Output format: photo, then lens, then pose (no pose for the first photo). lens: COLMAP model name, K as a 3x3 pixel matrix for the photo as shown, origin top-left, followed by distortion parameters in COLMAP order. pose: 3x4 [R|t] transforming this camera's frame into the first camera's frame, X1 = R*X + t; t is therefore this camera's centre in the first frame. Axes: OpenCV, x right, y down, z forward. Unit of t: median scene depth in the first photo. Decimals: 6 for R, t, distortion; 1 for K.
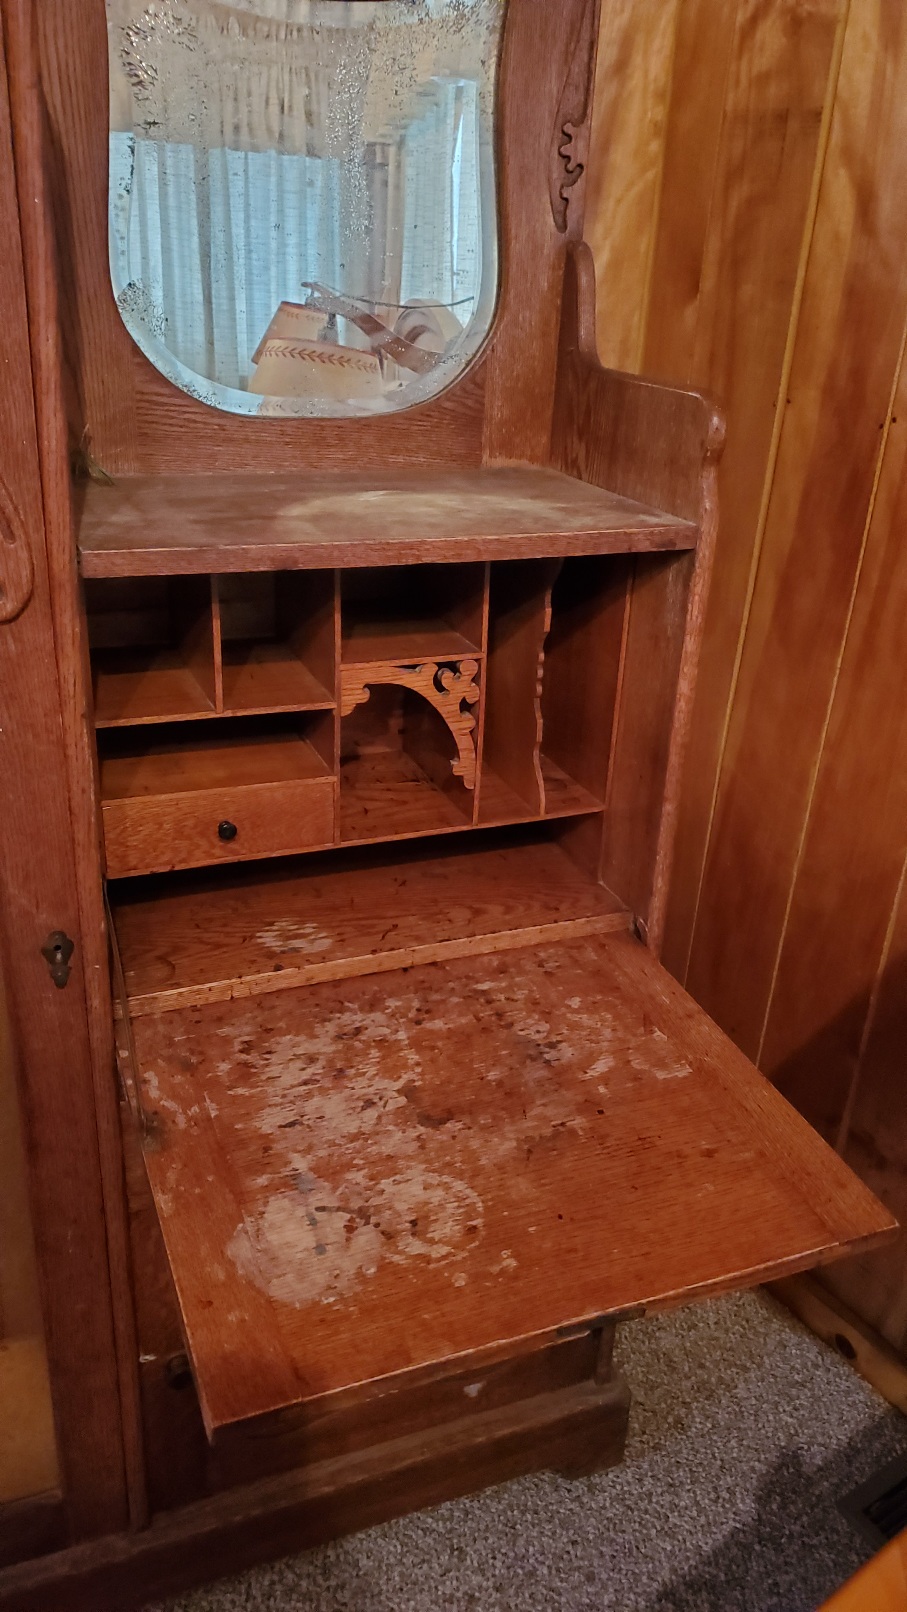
lens RADIAL K [[1213.7, 0, 453.5], [0, 1213.7, 806.0], [0, 0, 1]] dist [-0.015320, -0.002277]
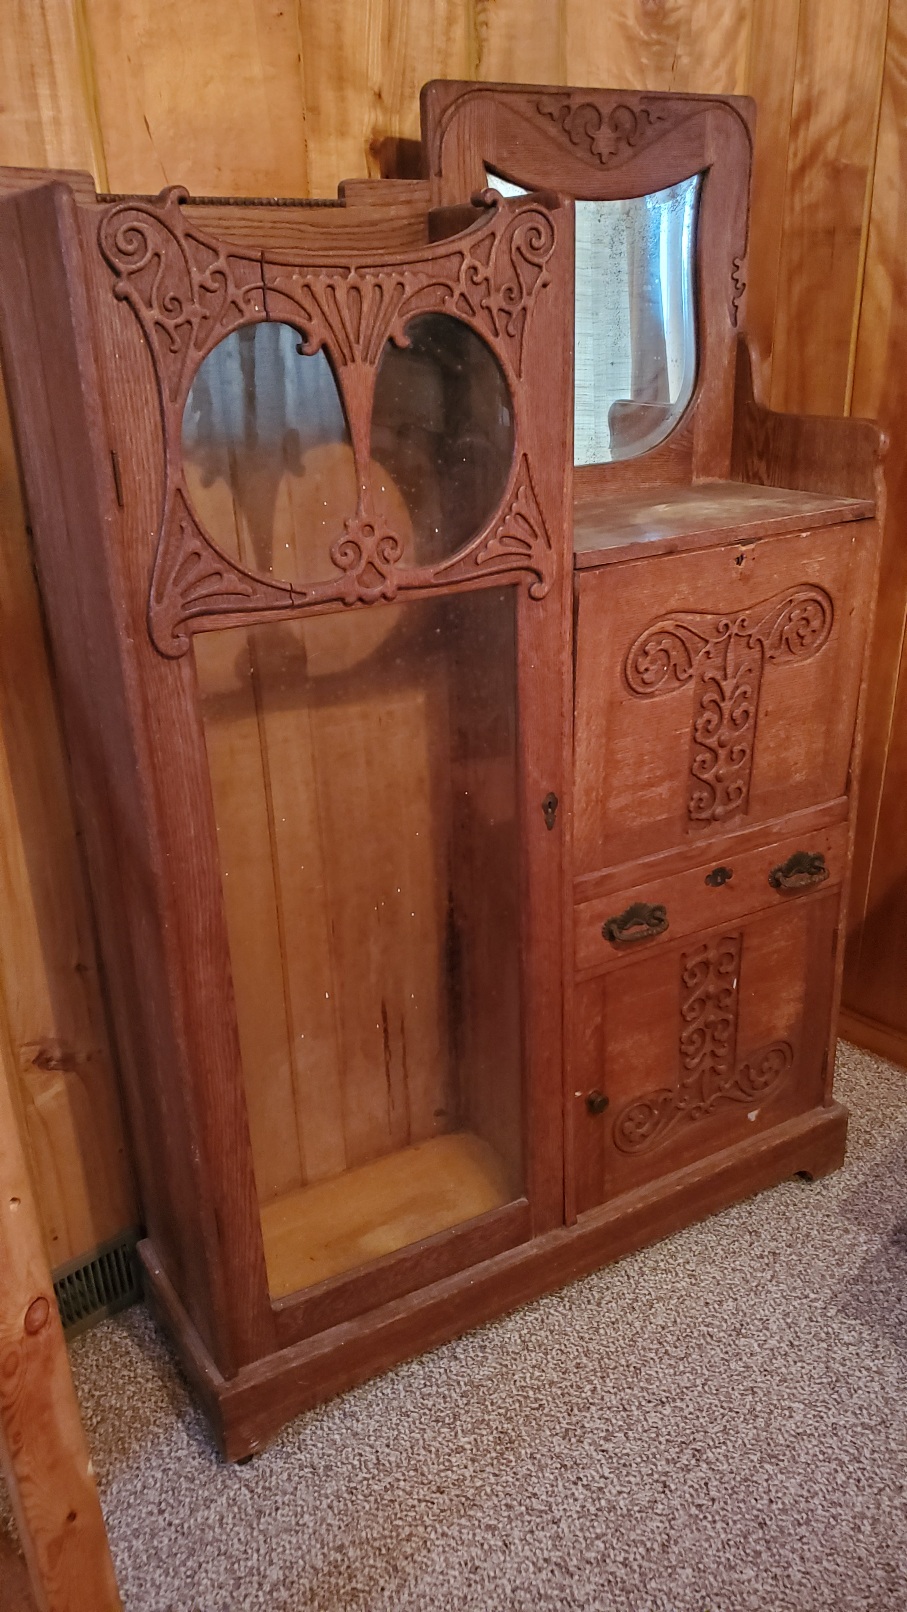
lens RADIAL K [[1182.8, 0, 447.9], [0, 1182.8, 830.4], [0, 0, 1]] dist [-0.030075, -0.002221]
pose [[0.986755, -0.137866, 0.085490, -0.431901], [0.138680, 0.990331, -0.003630, 0.100927], [-0.084163, 0.015438, 0.996332, -0.396653]]
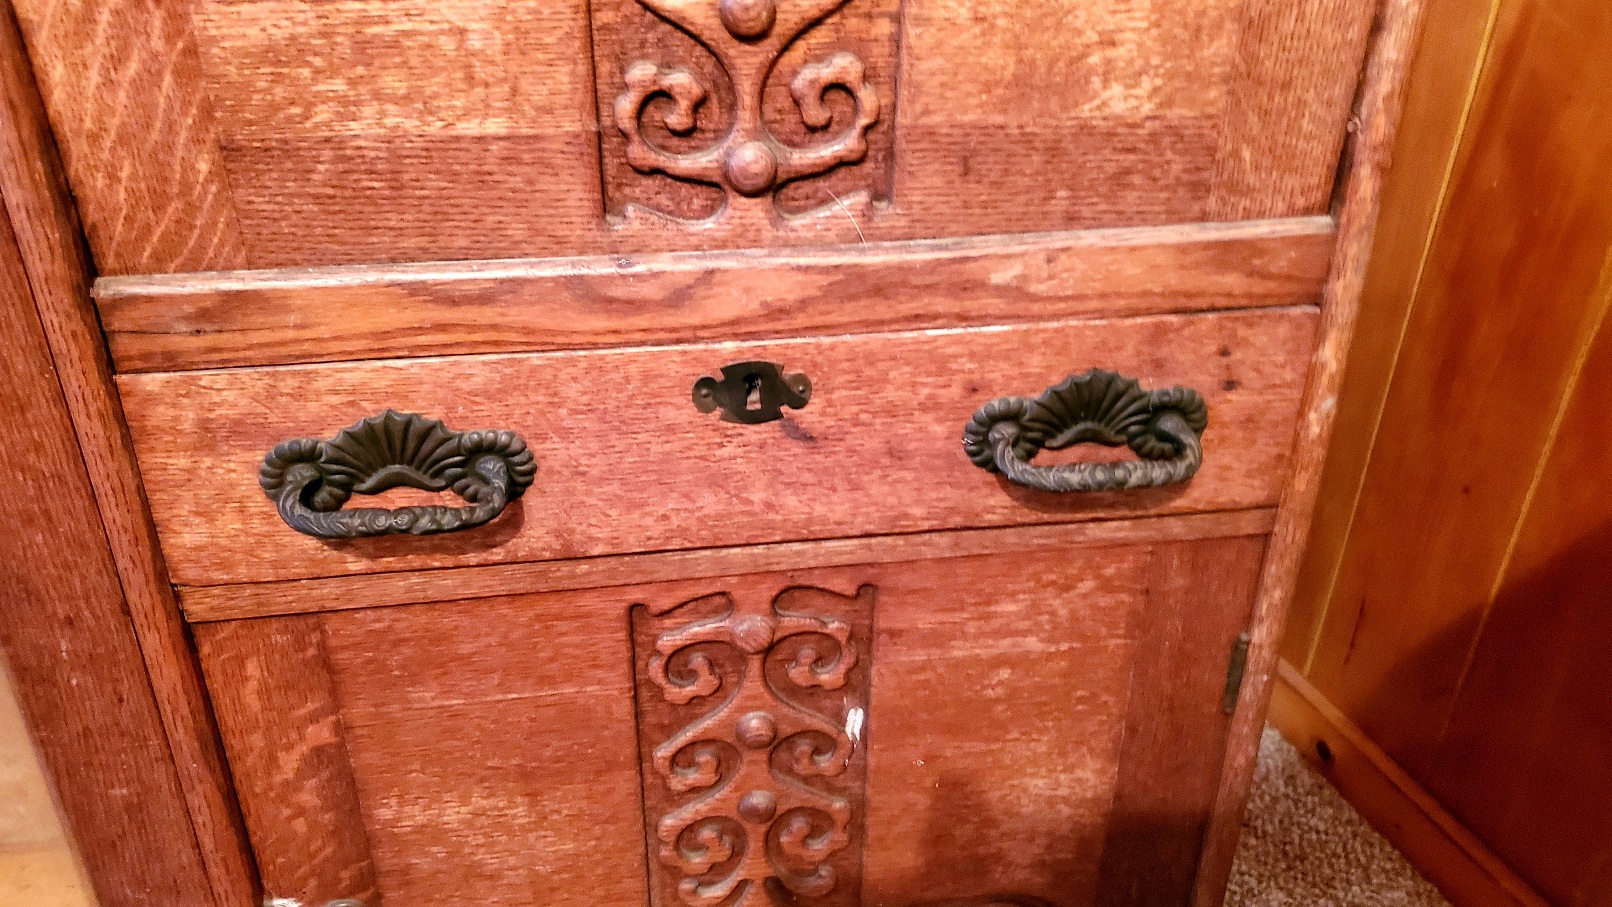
lens RADIAL K [[1213.7, 0, 805.4], [0, 1213.7, 398.6], [0, 0, 1]] dist [-0.015320, -0.002277]
pose [[0.971672, 0.071273, -0.225331, 0.060627], [-0.055072, 0.995479, 0.077389, 0.157414], [0.229828, -0.062787, 0.971204, 0.475733]]
